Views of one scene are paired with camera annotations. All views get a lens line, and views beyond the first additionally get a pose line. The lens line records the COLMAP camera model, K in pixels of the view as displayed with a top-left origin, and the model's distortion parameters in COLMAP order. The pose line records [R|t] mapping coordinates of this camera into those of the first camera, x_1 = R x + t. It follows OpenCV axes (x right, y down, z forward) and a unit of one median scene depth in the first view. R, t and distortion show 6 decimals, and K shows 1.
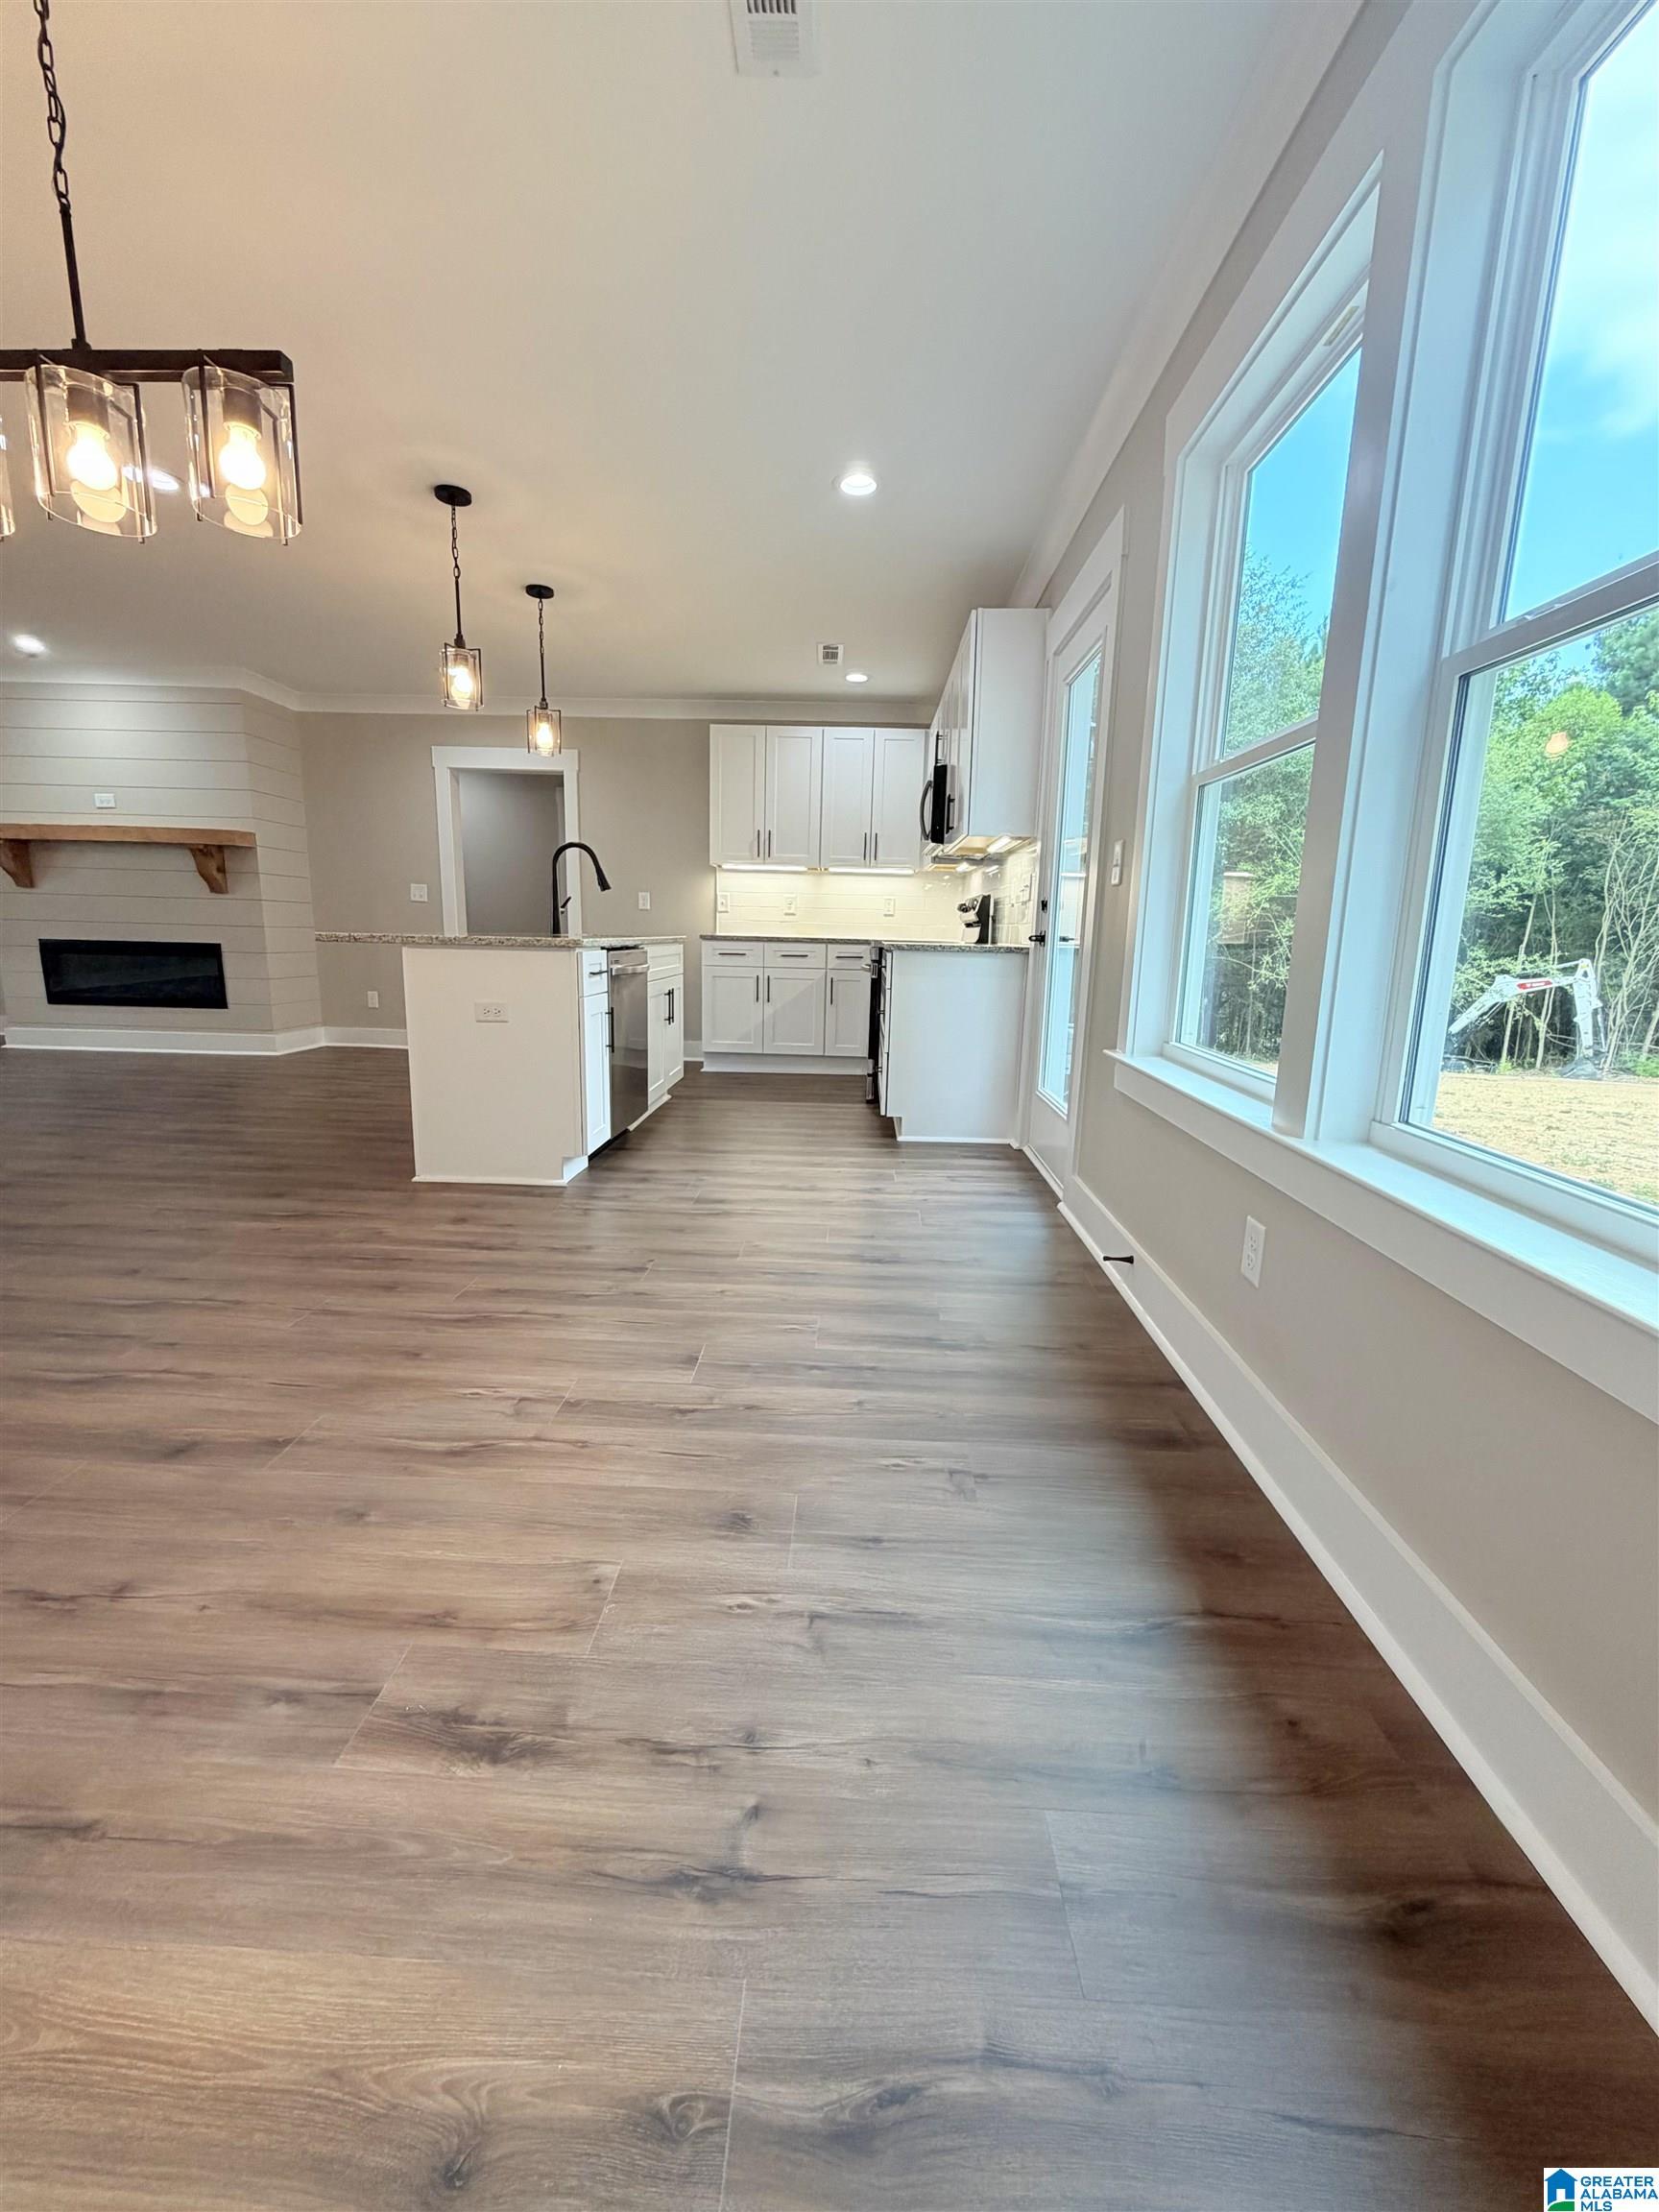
lens RADIAL K [[880.9, 0, 829.2], [0, 880.9, 1103.5], [0, 0, 1]] dist [-0.002158, 0.000751]
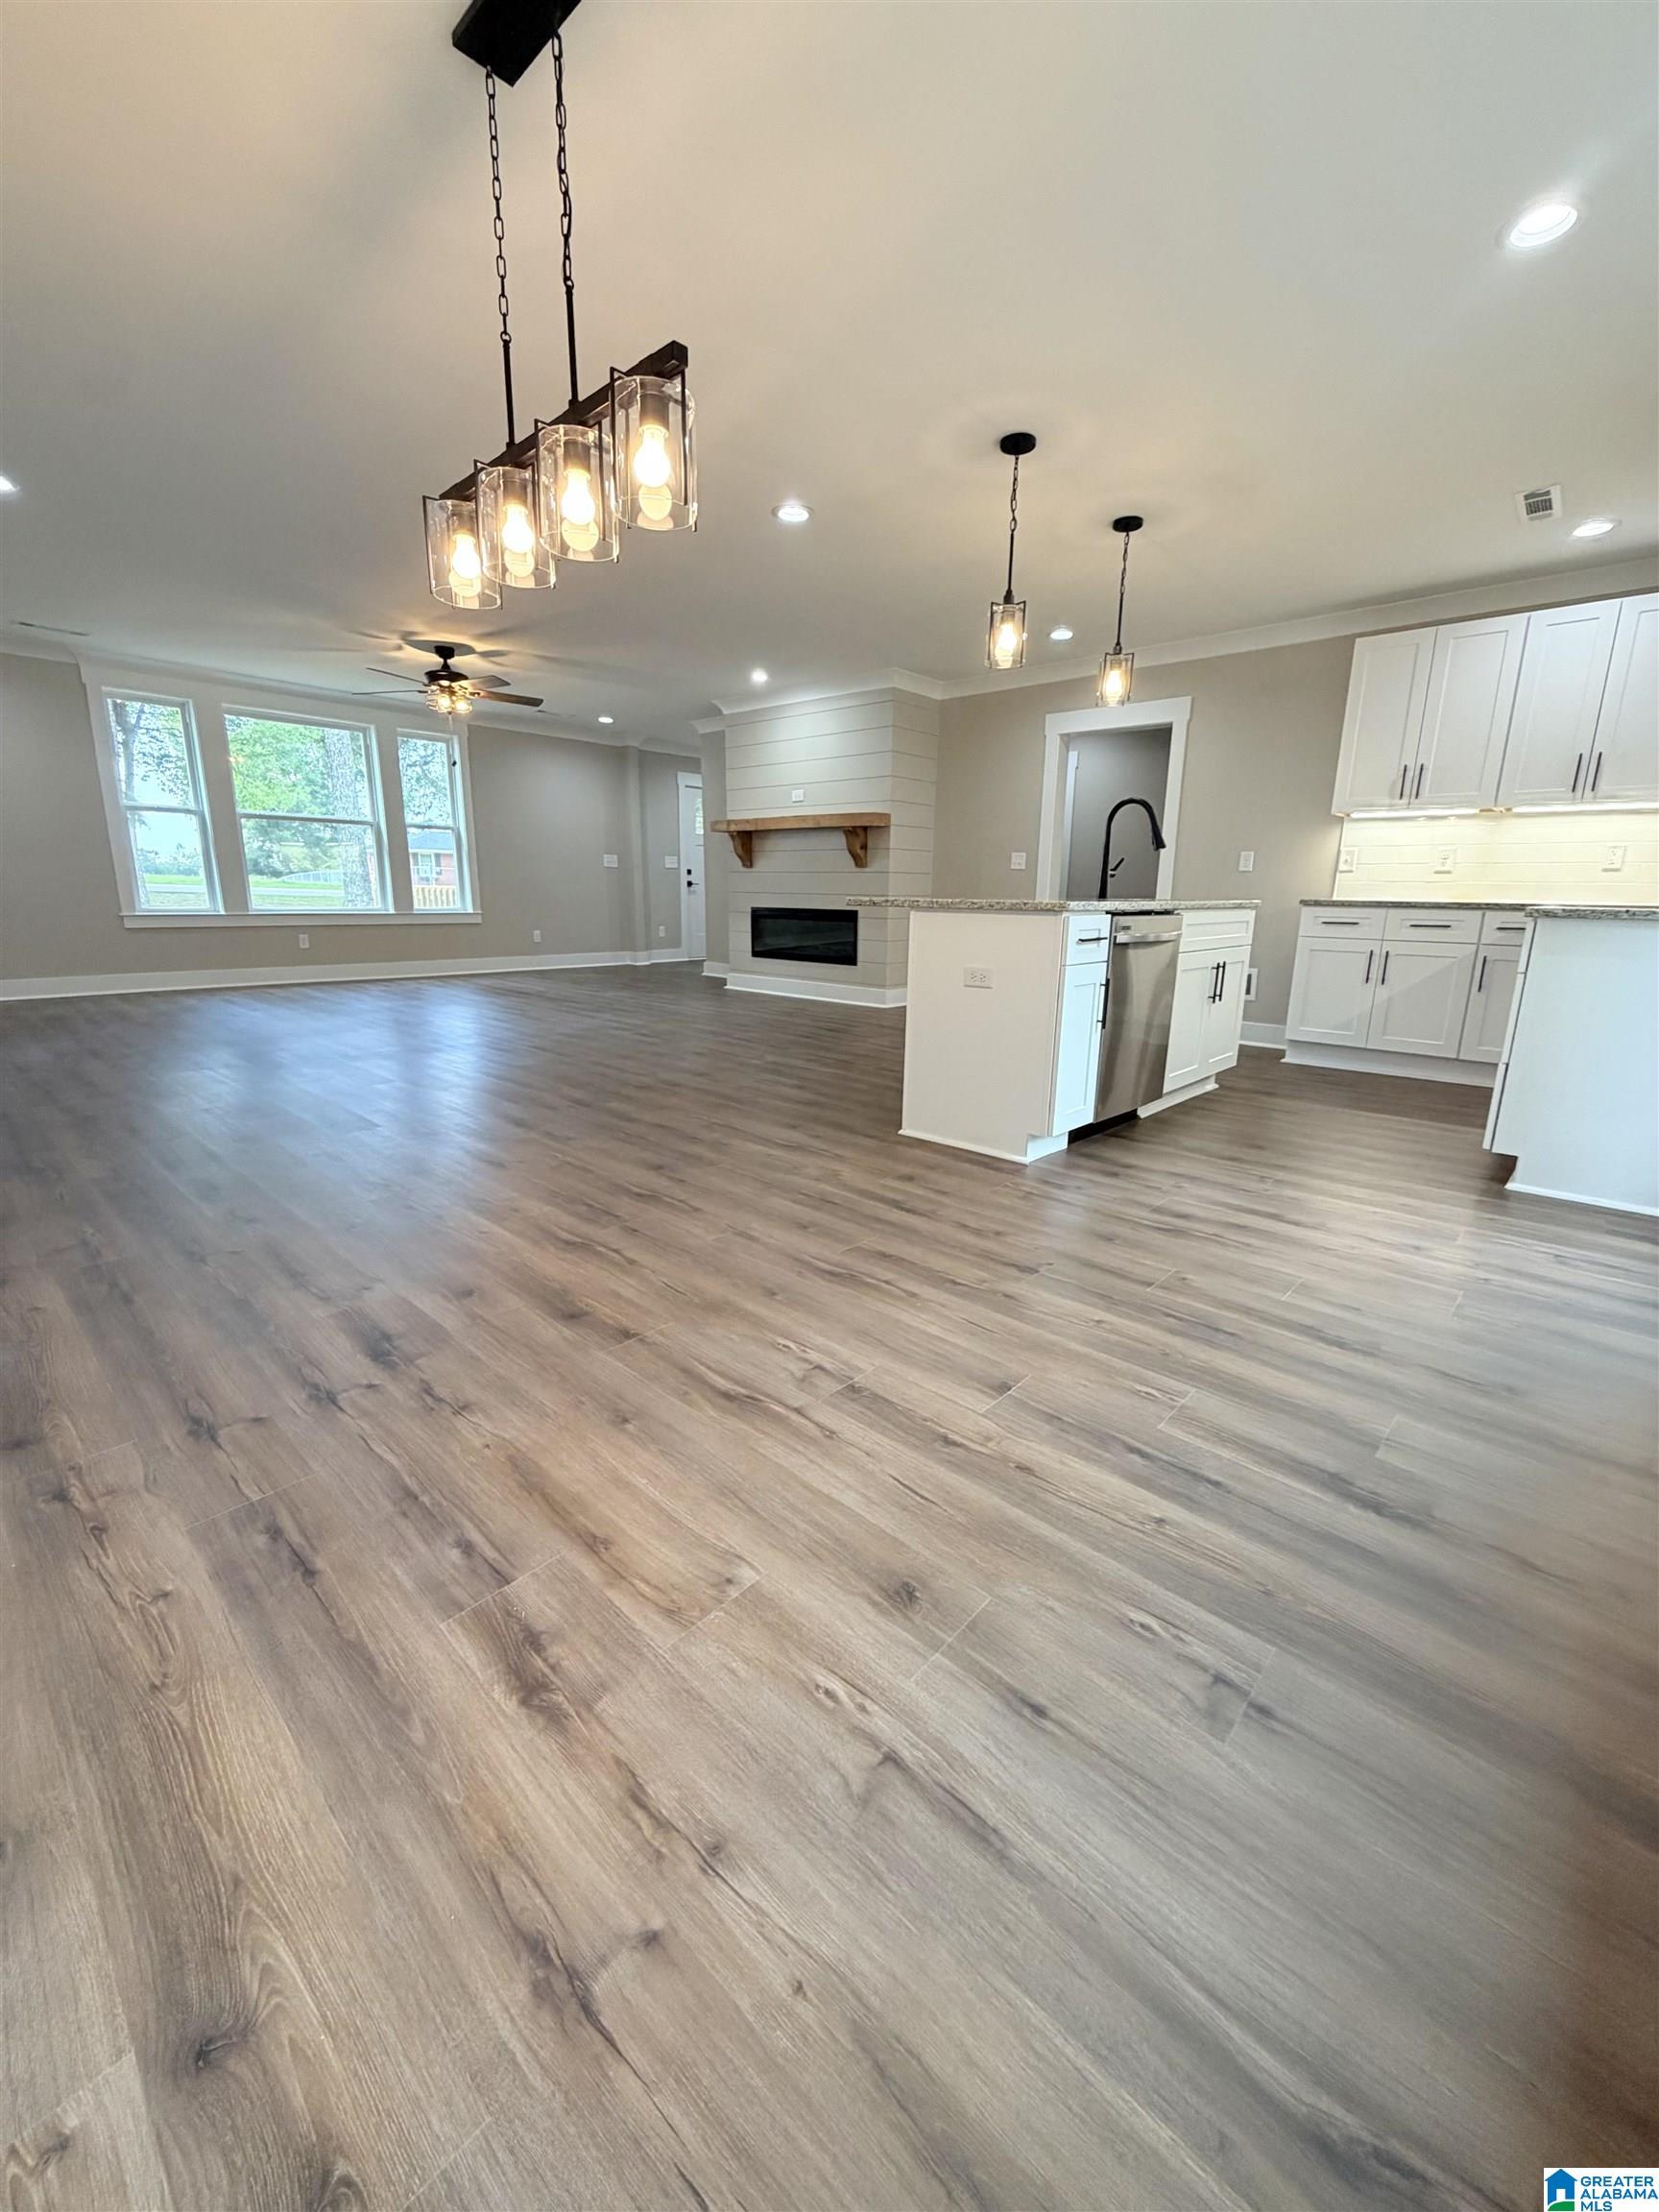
lens RADIAL K [[880.9, 0, 829.2], [0, 880.9, 1103.5], [0, 0, 1]] dist [-0.002158, 0.000751]
pose [[0.756928, 0.139609, -0.638412, 0.255371], [-0.118357, 0.990045, 0.076176, -0.034458], [0.642691, 0.017901, 0.765916, 0.249695]]
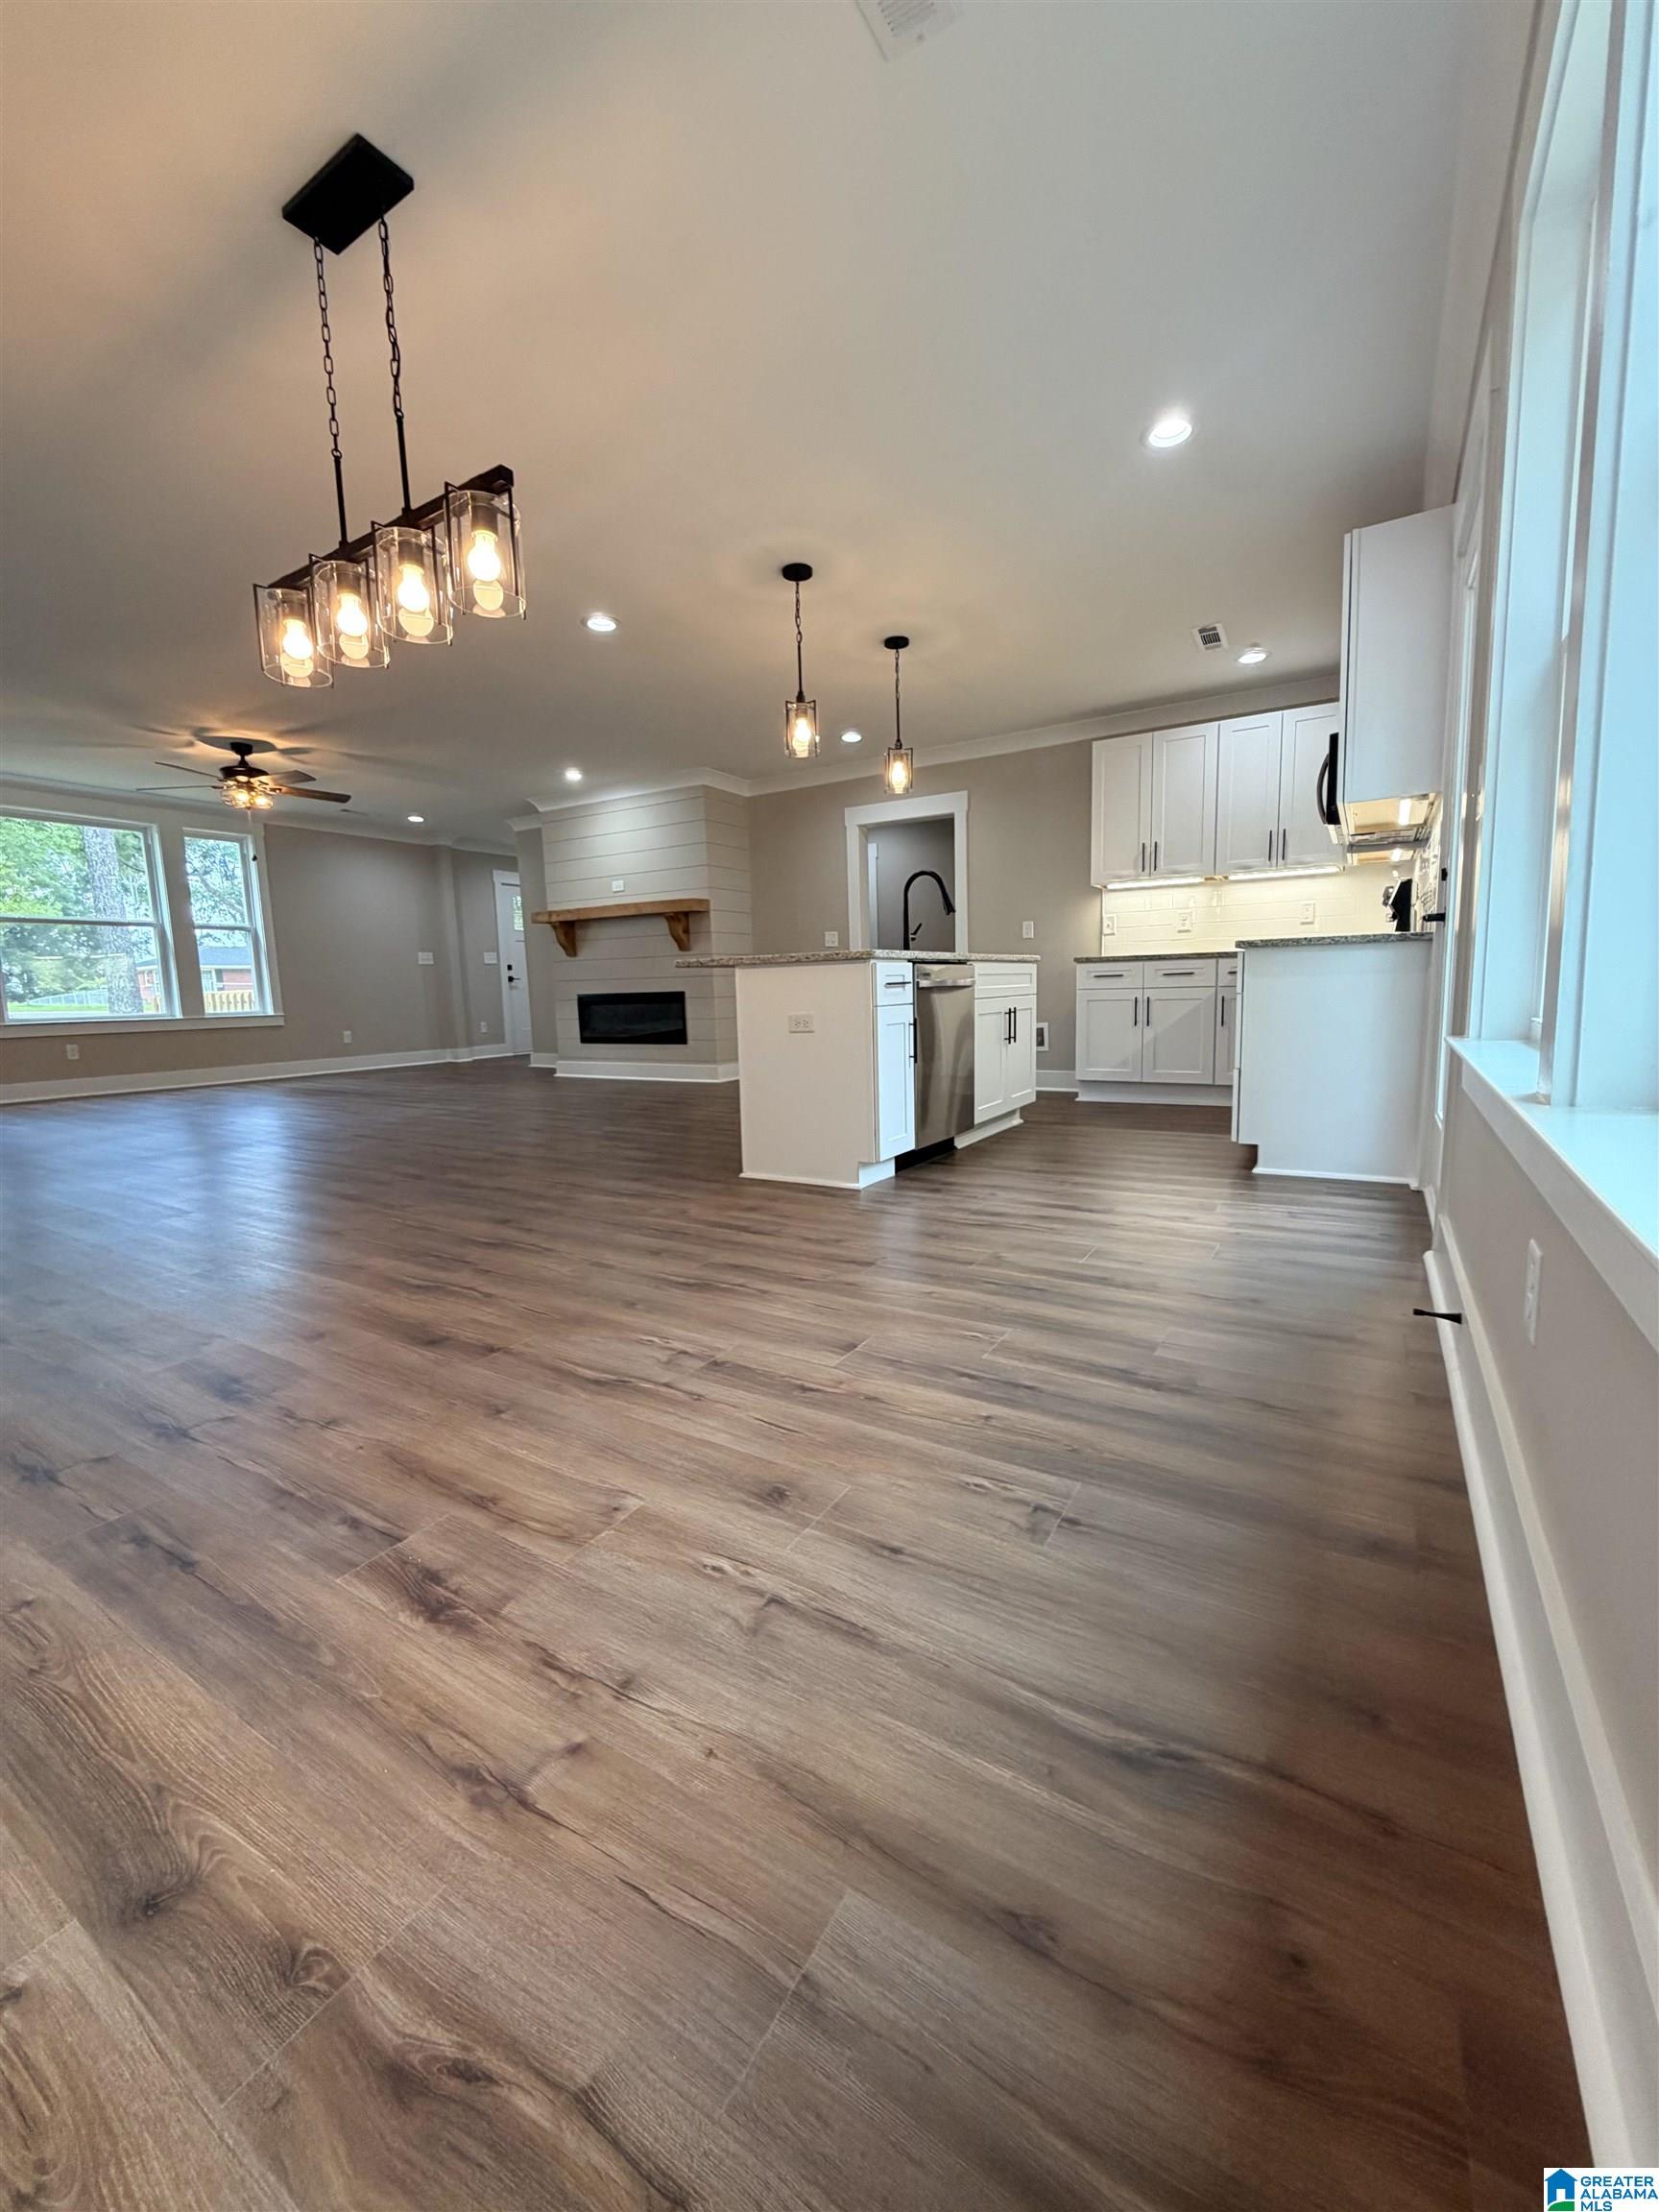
lens RADIAL K [[880.9, 0, 829.2], [0, 880.9, 1103.5], [0, 0, 1]] dist [-0.002158, 0.000751]
pose [[0.868699, 0.016068, -0.495080, 0.334997], [-0.044721, 0.997936, -0.046081, 0.078239], [0.493318, 0.062171, 0.867624, 0.147606]]
